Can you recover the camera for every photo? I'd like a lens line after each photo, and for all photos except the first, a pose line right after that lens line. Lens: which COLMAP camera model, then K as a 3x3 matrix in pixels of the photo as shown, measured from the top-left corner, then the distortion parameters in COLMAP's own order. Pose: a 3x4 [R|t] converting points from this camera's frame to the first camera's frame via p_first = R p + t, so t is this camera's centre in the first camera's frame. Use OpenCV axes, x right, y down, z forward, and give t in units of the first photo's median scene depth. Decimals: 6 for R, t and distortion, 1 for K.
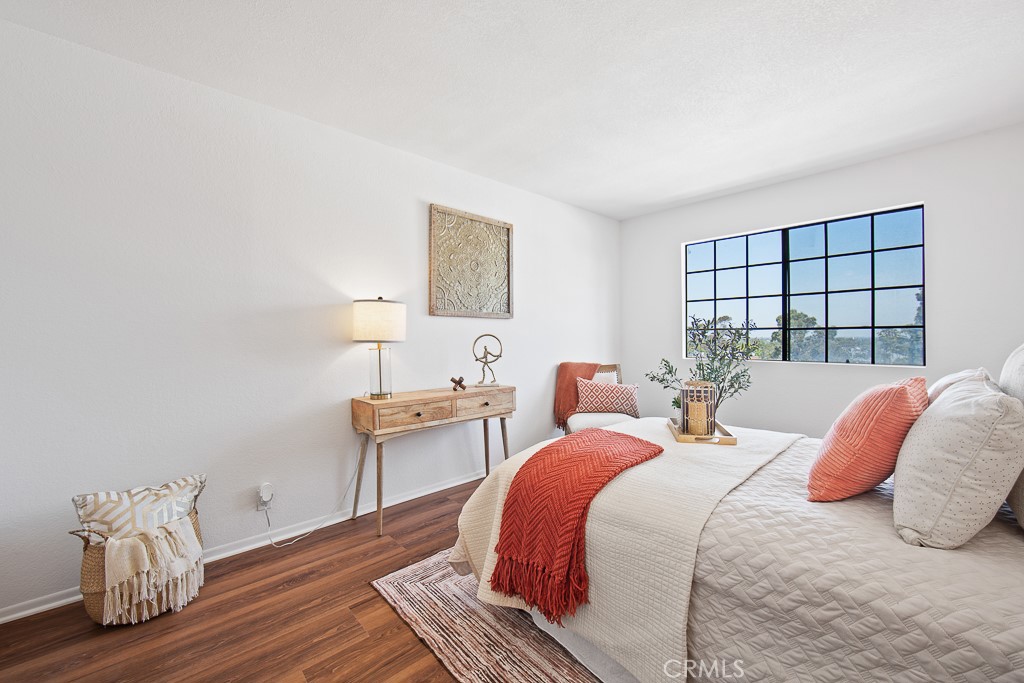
lens RADIAL K [[406.8, 0, 509.5], [0, 406.8, 336.5], [0, 0, 1]] dist [-0.014334, 0.002835]
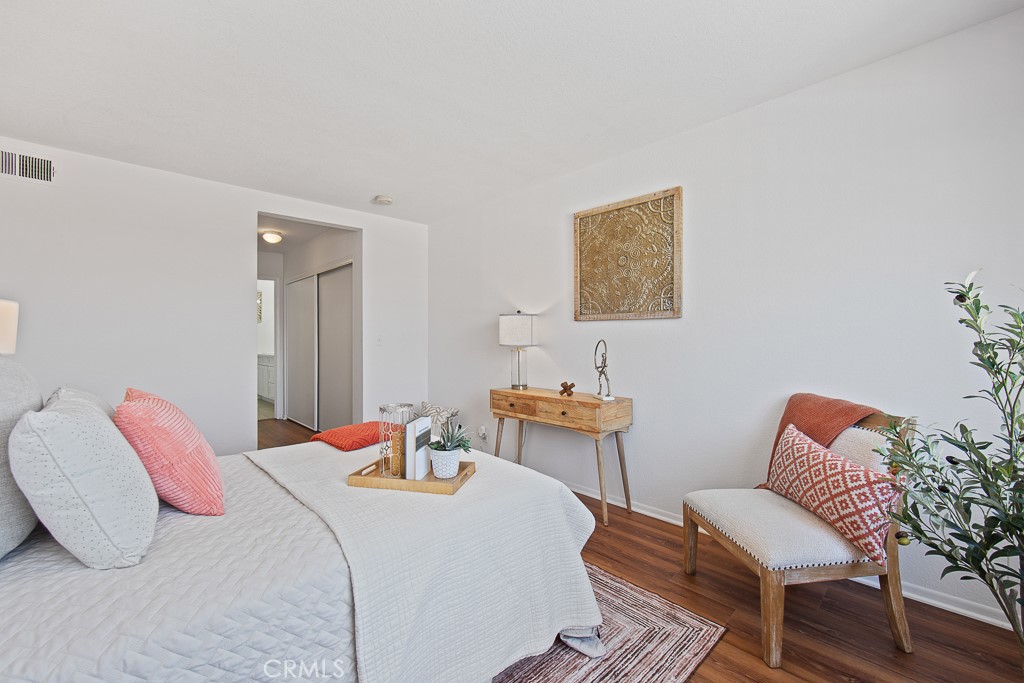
lens RADIAL K [[406.8, 0, 509.5], [0, 406.8, 336.5], [0, 0, 1]] dist [-0.014334, 0.002835]
pose [[0.023769, -0.007353, -0.999690, 0.863093], [-0.005150, 0.999959, -0.007477, -0.004657], [0.999704, 0.005326, 0.023730, 0.829375]]
